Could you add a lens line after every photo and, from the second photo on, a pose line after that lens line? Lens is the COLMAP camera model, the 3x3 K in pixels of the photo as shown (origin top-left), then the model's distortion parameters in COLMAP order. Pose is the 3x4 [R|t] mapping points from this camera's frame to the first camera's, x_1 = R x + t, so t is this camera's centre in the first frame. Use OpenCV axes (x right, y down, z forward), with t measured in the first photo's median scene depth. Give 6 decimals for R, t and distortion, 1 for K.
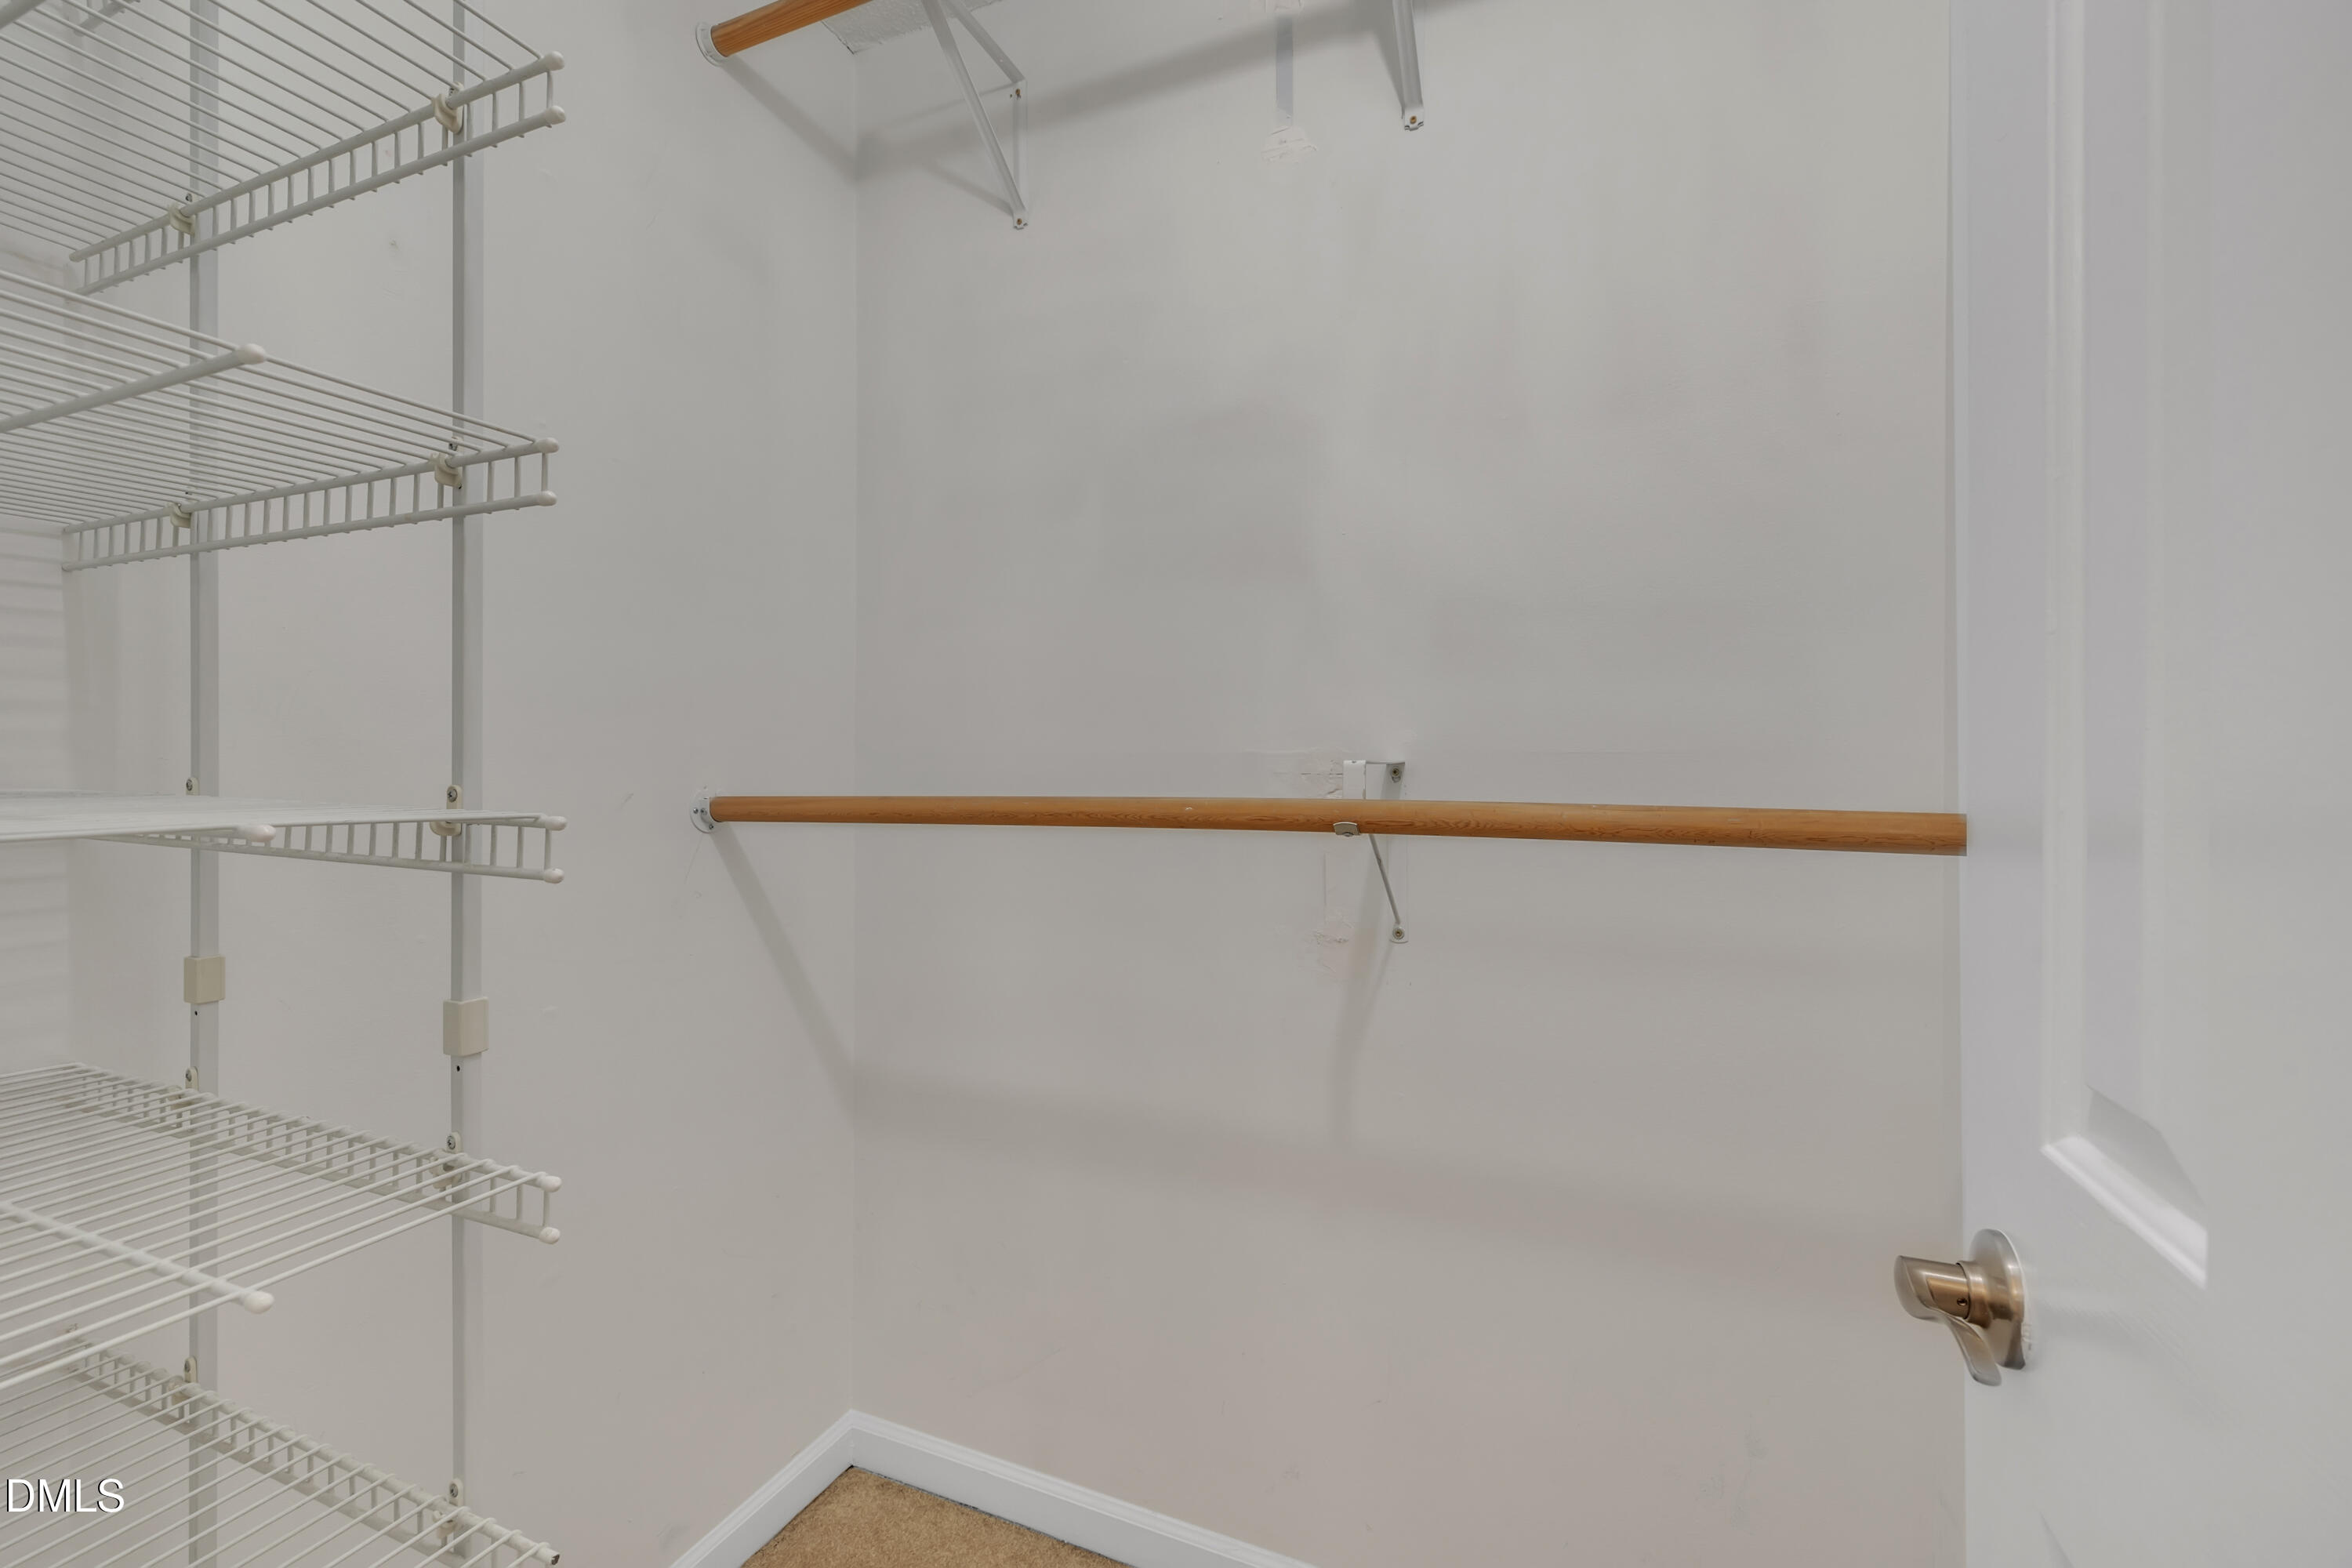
lens RADIAL K [[997.7, 0, 1170.8], [0, 997.7, 777.1], [0, 0, 1]] dist [0.000266, 0.000694]
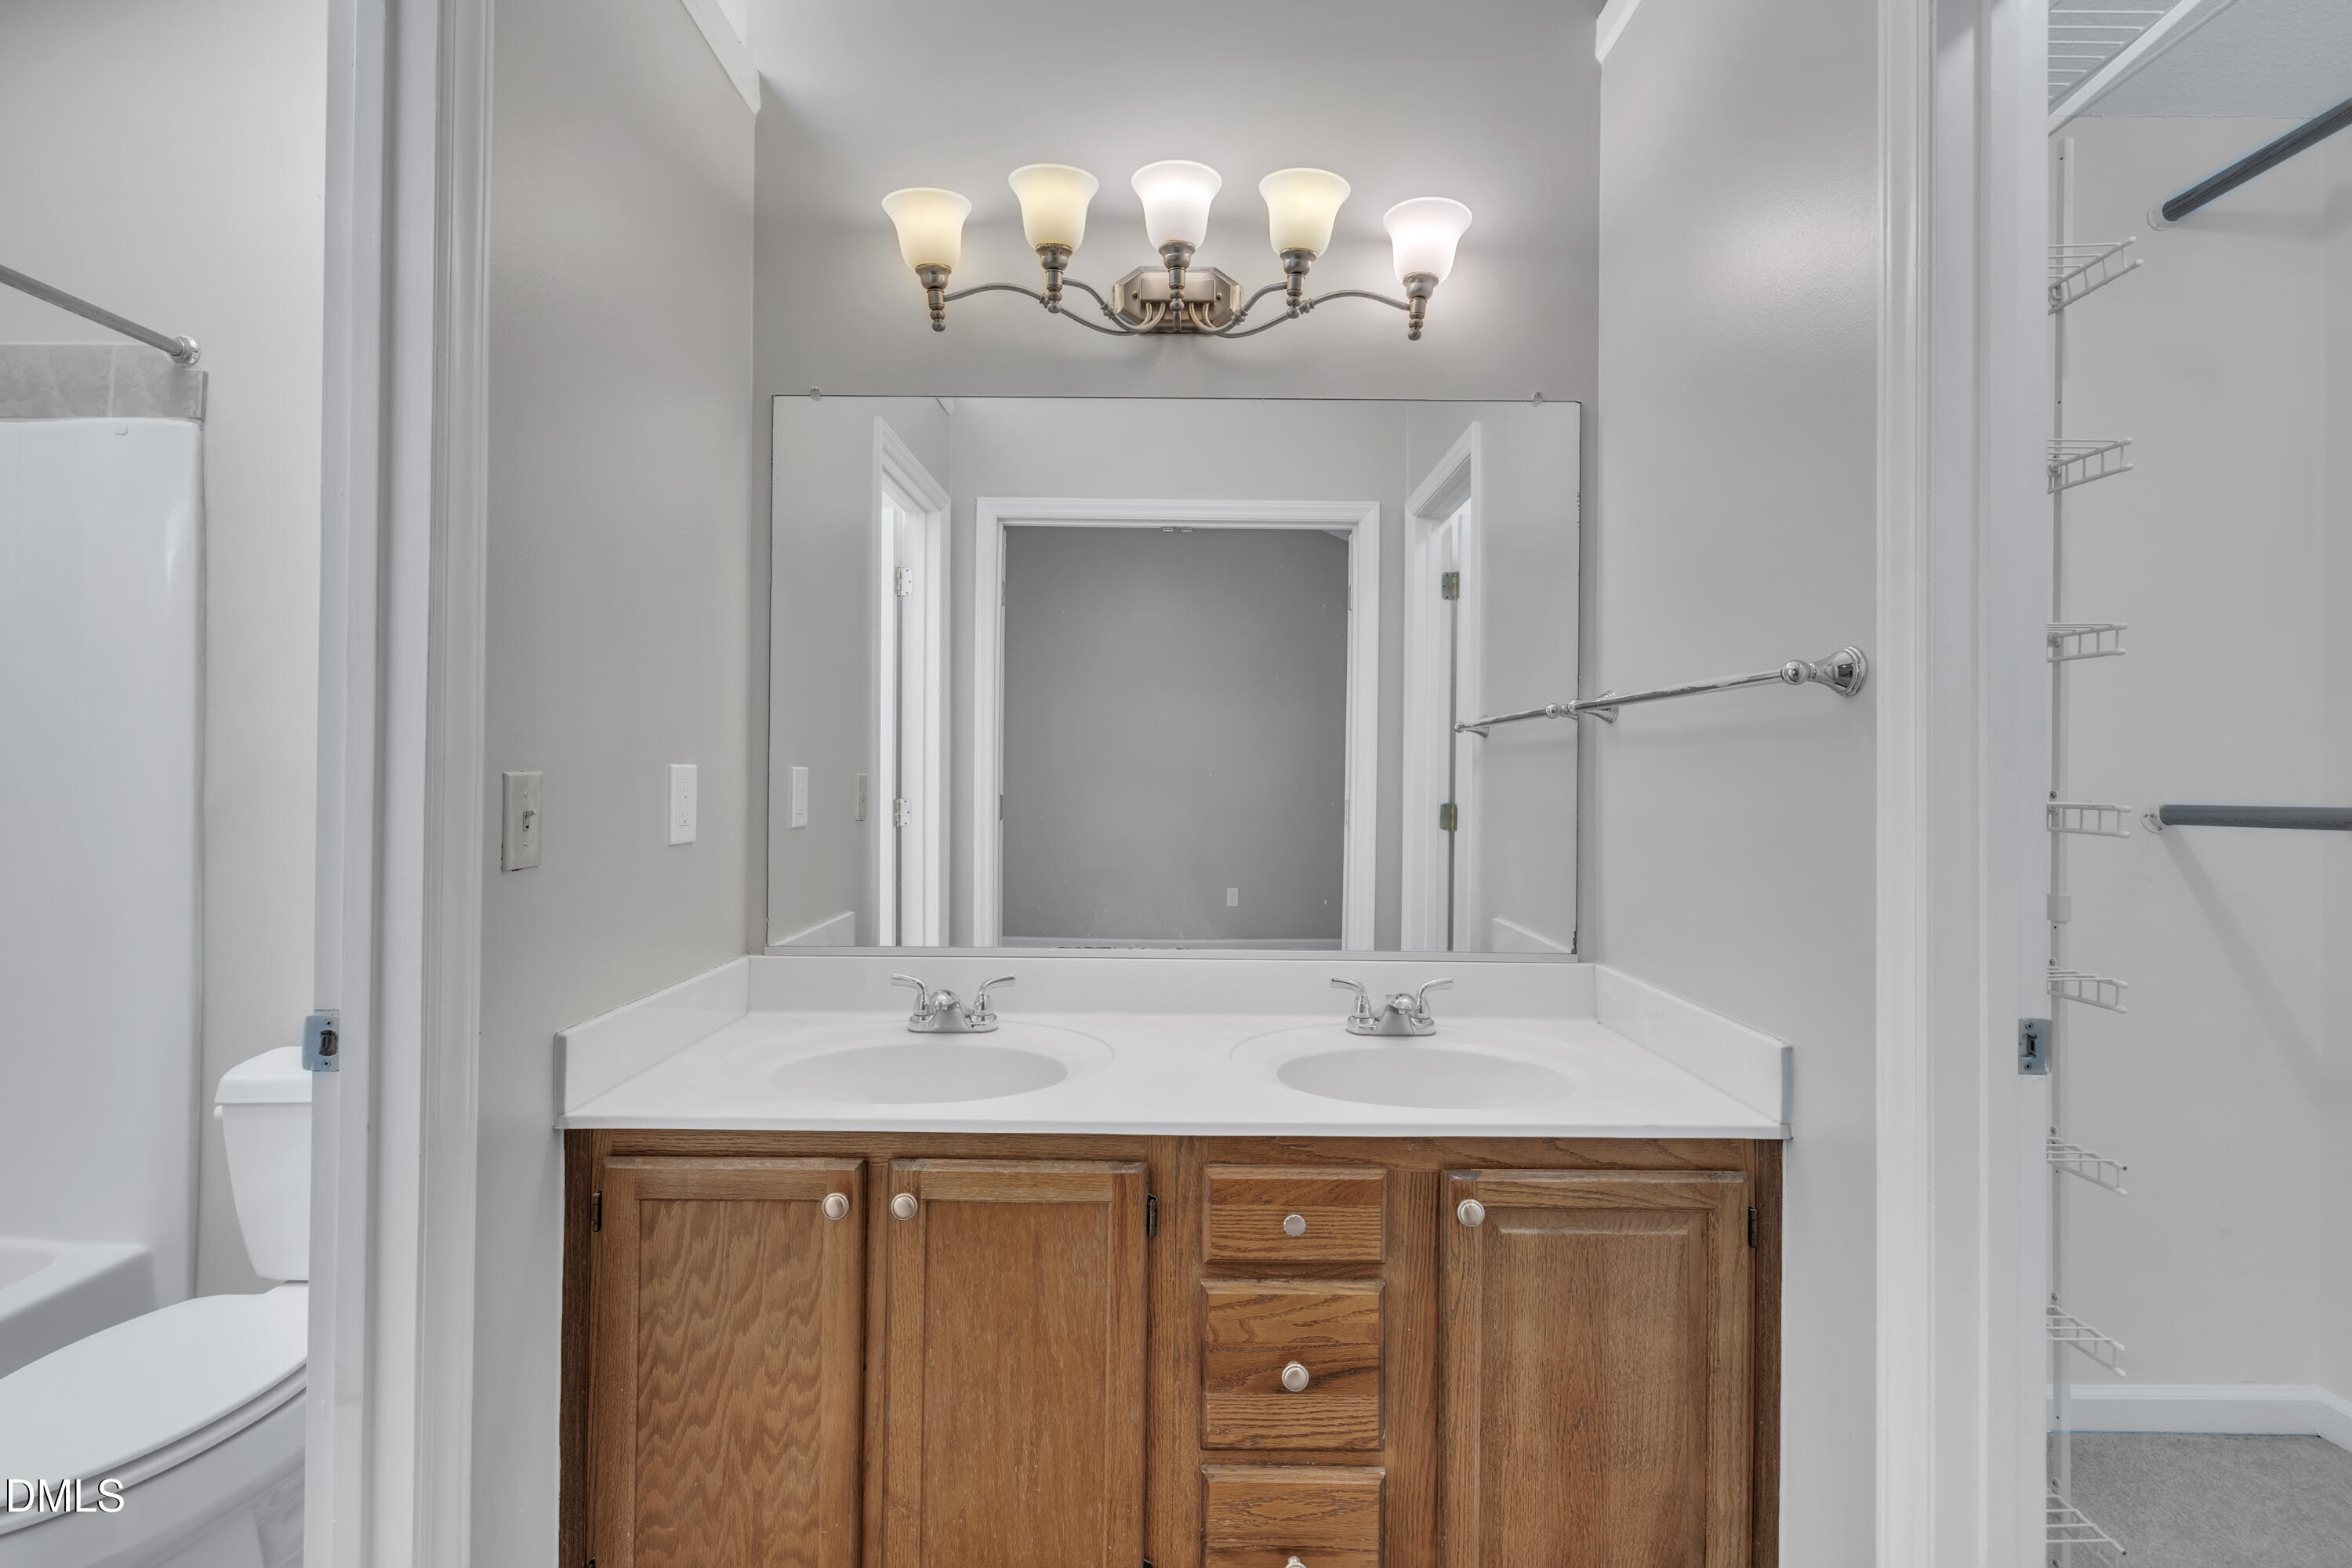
lens RADIAL K [[997.7, 0, 1170.9], [0, 997.7, 771.3], [0, 0, 1]] dist [0.000266, 0.000694]
pose [[0.402692, -0.003274, -0.915330, 0.456606], [-0.012095, 0.999887, -0.008897, 0.010274], [0.915256, 0.014654, 0.402607, -1.554915]]
